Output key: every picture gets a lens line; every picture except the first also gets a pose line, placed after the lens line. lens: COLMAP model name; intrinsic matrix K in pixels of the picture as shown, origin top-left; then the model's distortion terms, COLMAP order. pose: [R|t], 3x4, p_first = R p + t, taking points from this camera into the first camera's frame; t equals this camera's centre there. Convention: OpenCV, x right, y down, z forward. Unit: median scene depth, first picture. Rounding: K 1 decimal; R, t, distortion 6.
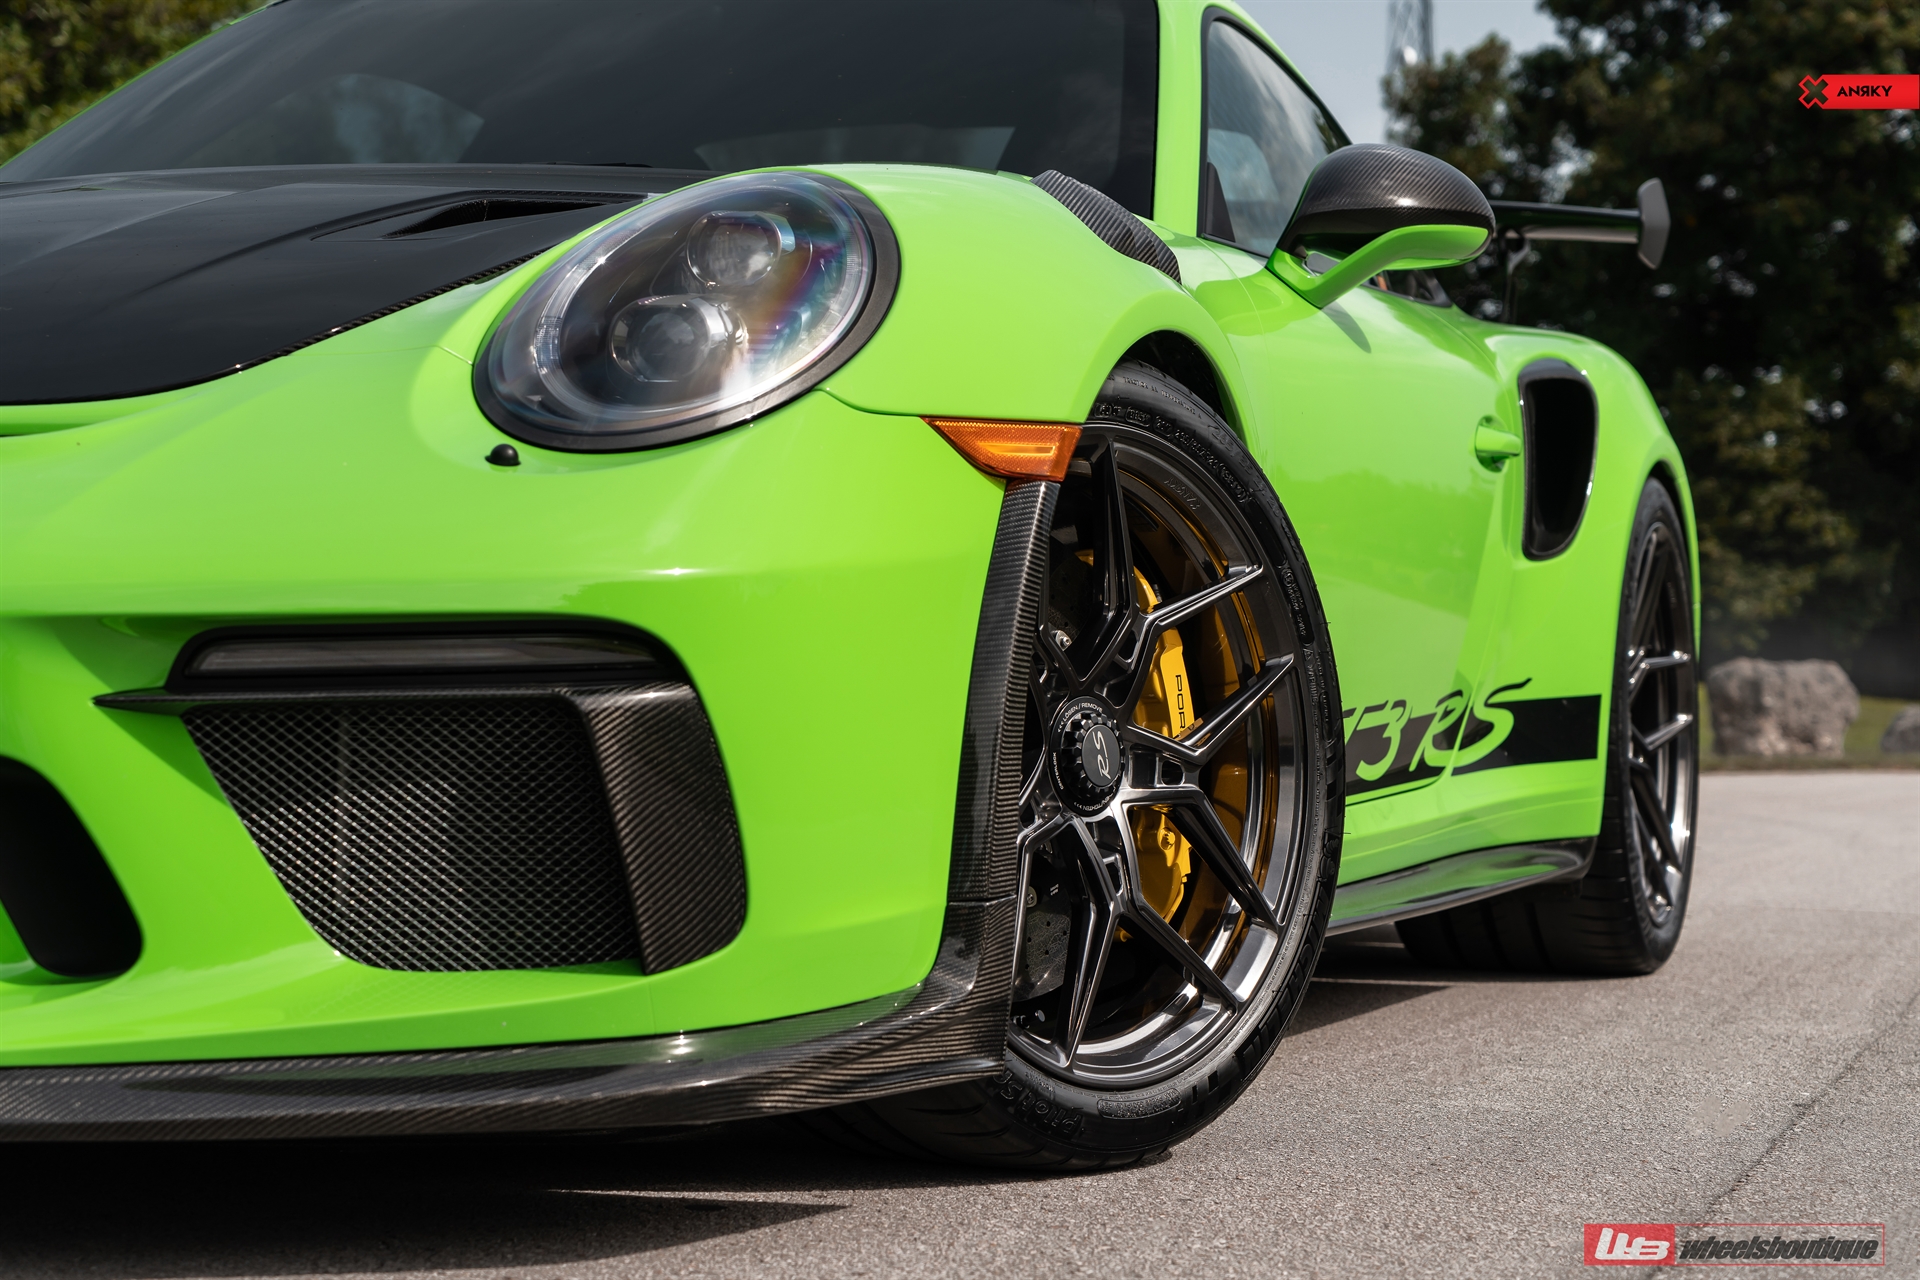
lens RADIAL K [[3858.1, 0, 958.5], [0, 3858.1, 639.1], [0, 0, 1]] dist [-0.108734, 0.000000]
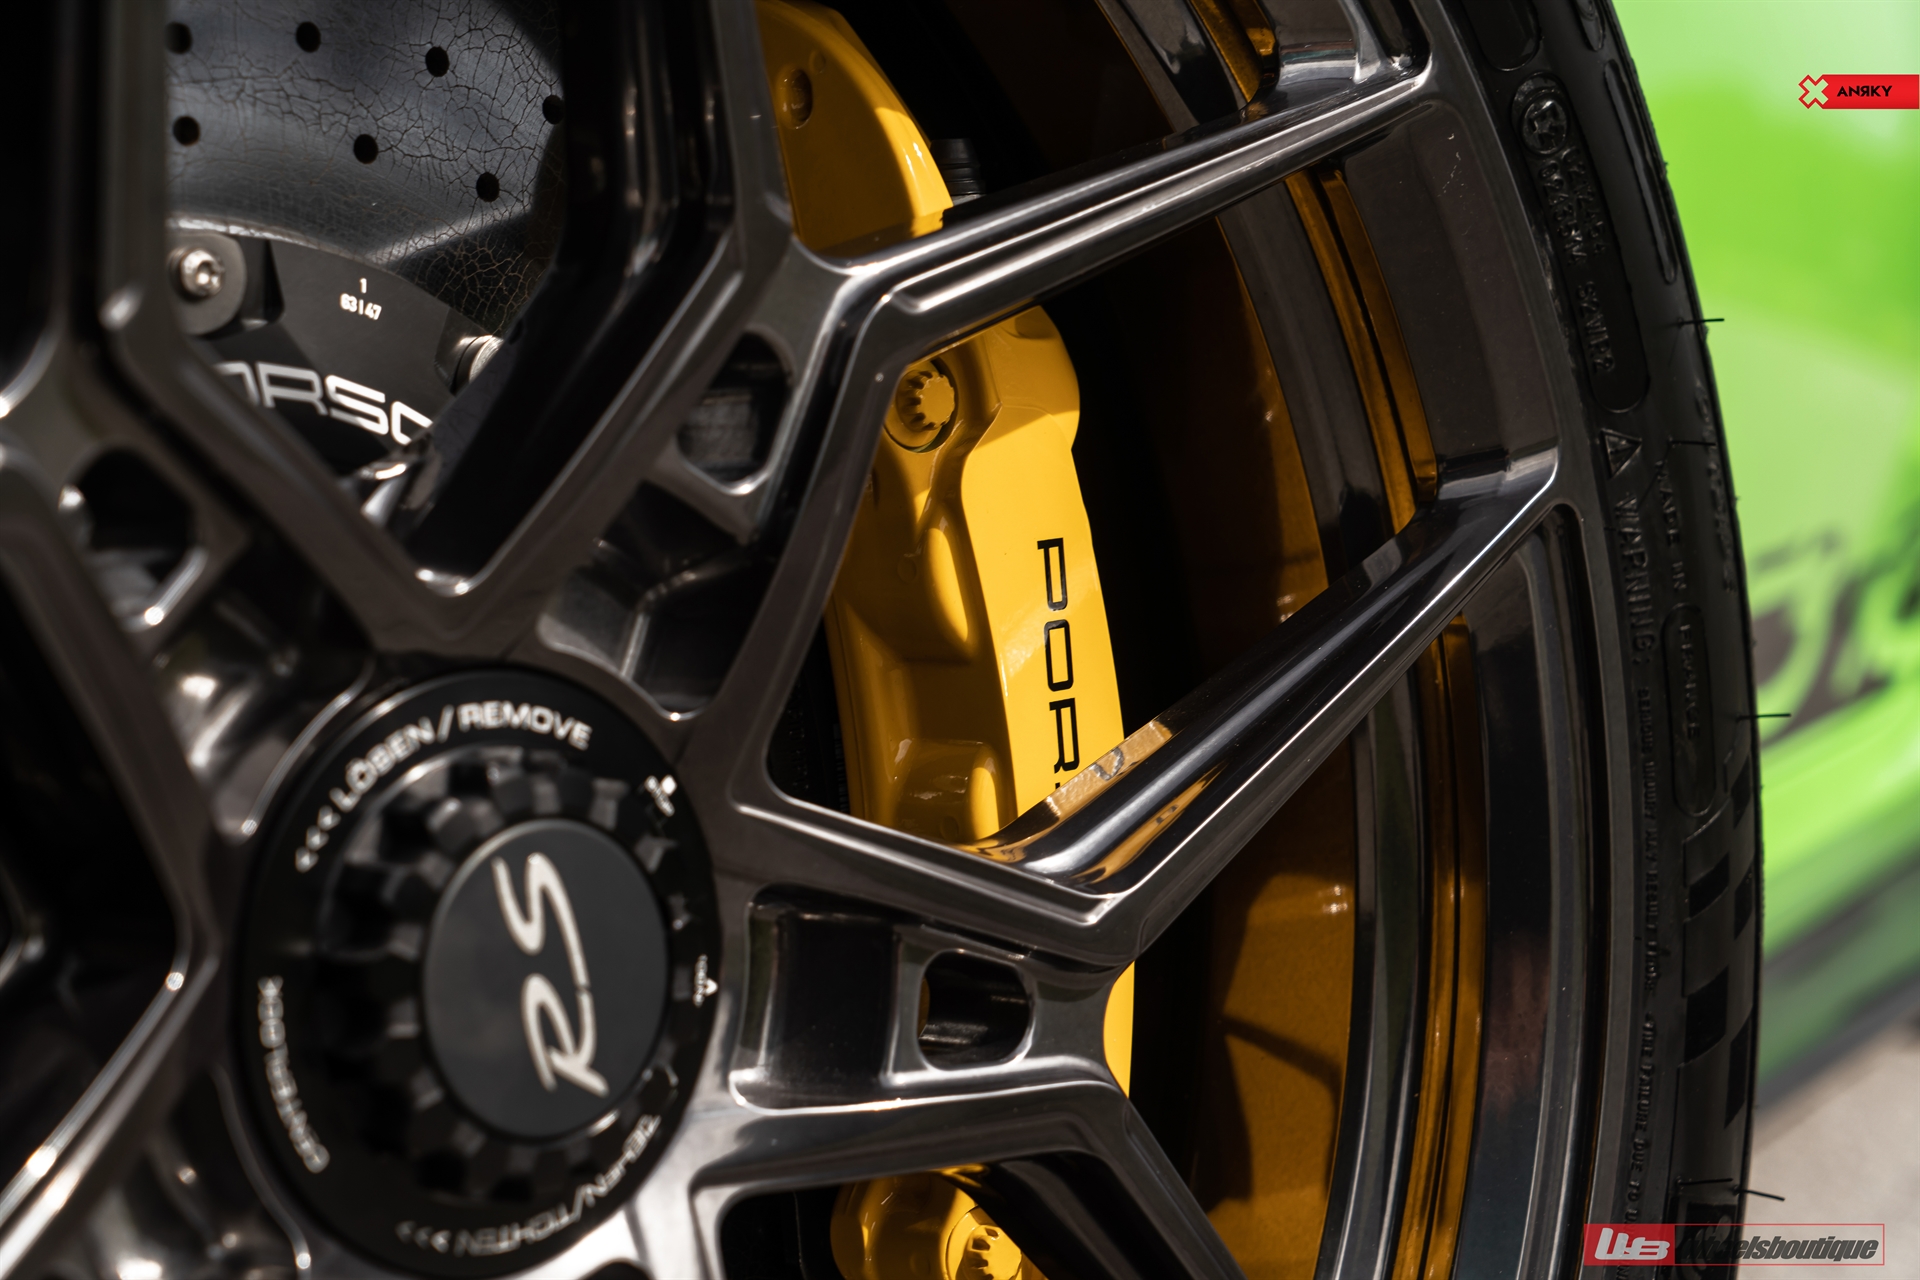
lens RADIAL K [[3858.1, 0, 962.5], [0, 3858.1, 642.7], [0, 0, 1]] dist [-0.108734, 0.000000]
pose [[0.997517, 0.009639, -0.069757, 0.067938], [-0.004835, 0.997625, 0.068711, -0.000085], [0.070254, -0.068203, 0.995195, 0.775273]]
